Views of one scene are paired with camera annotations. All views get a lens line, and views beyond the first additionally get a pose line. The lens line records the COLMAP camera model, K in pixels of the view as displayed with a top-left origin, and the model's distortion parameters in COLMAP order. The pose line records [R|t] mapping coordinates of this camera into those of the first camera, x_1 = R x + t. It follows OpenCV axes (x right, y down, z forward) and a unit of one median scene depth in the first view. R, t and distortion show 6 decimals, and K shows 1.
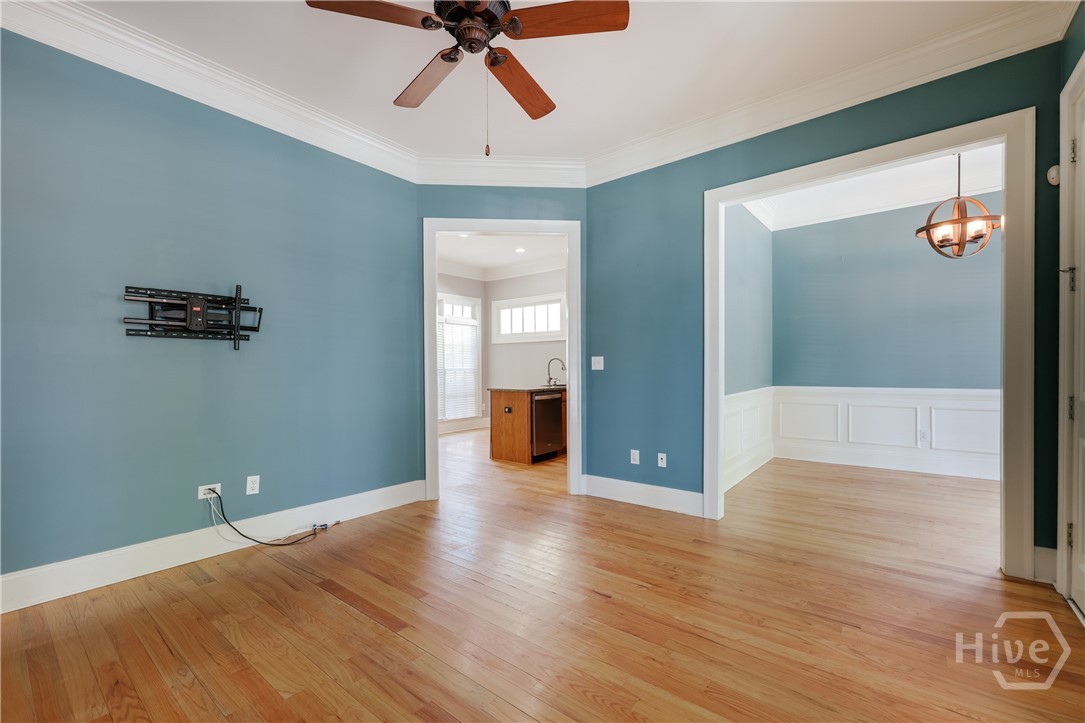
lens RADIAL K [[461.2, 0, 529.5], [0, 461.2, 375.5], [0, 0, 1]] dist [0.000534, 0.000036]
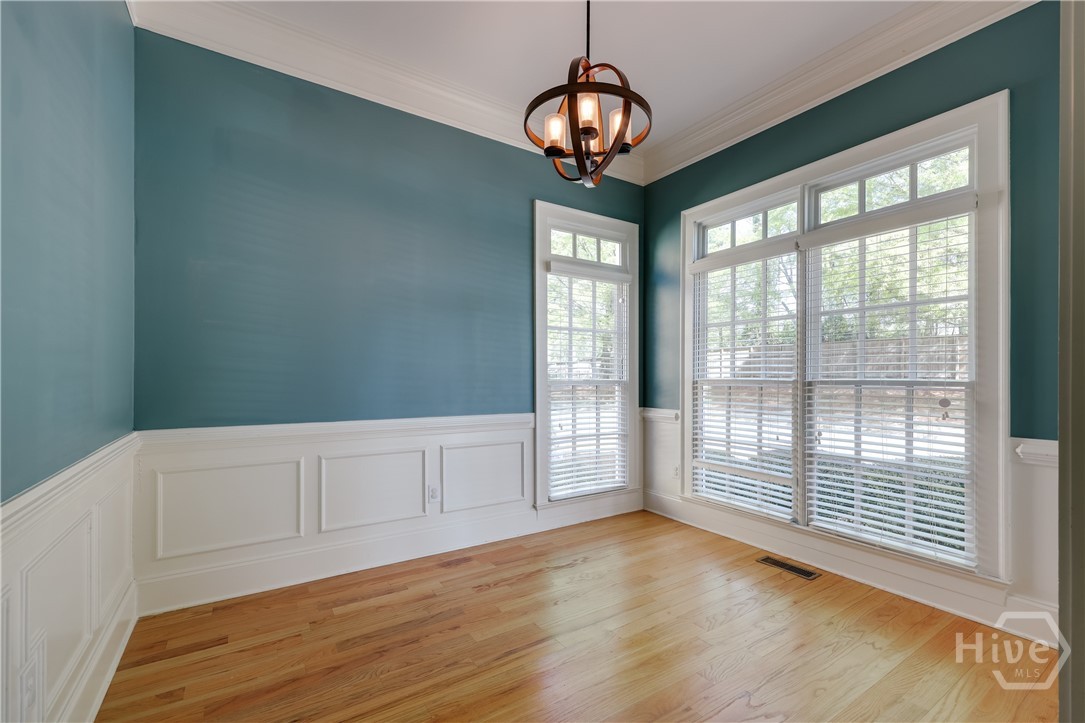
lens RADIAL K [[461.2, 0, 563.1], [0, 461.2, 373.1], [0, 0, 1]] dist [0.000534, 0.000036]
pose [[0.278887, 0.012824, 0.960238, 0.264585], [0.016113, 0.999708, -0.018031, -0.018425], [-0.960189, 0.020501, 0.278599, 0.577260]]
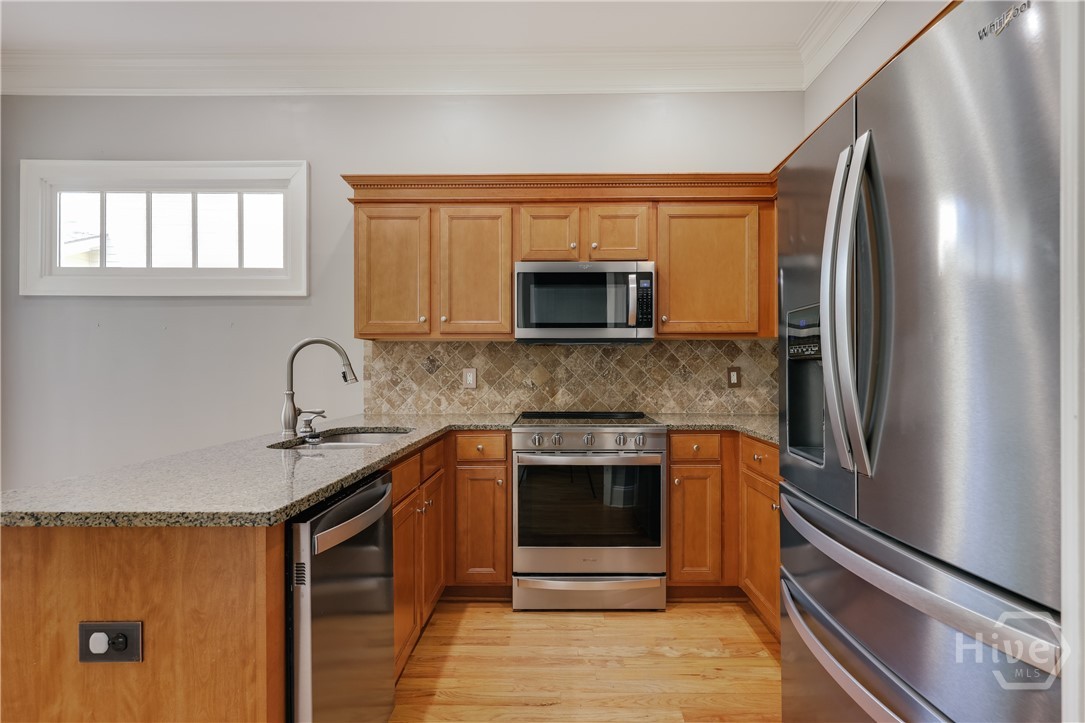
lens RADIAL K [[551.6, 0, 560.5], [0, 551.6, 374.8], [0, 0, 1]] dist [-0.004969, 0.003354]
pose [[0.781716, 0.003149, 0.623627, -0.044159], [0.007131, 0.999877, -0.013987, -0.012486], [-0.623594, 0.015381, 0.781597, 0.761150]]
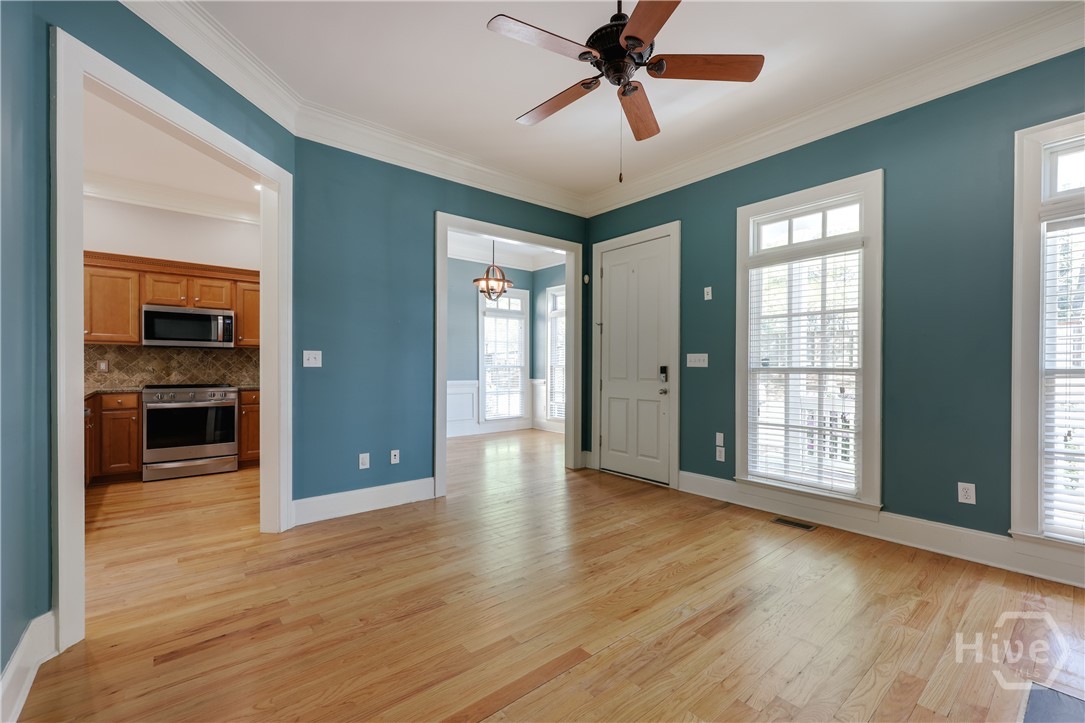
lens RADIAL K [[448.9, 0, 555.6], [0, 448.9, 371.5], [0, 0, 1]] dist [0.008392, -0.000231]
pose [[0.184635, -0.002564, 0.982804, -0.412441], [0.010070, 0.999949, 0.000717, -0.000141], [-0.982756, 0.009764, 0.184651, 0.318083]]
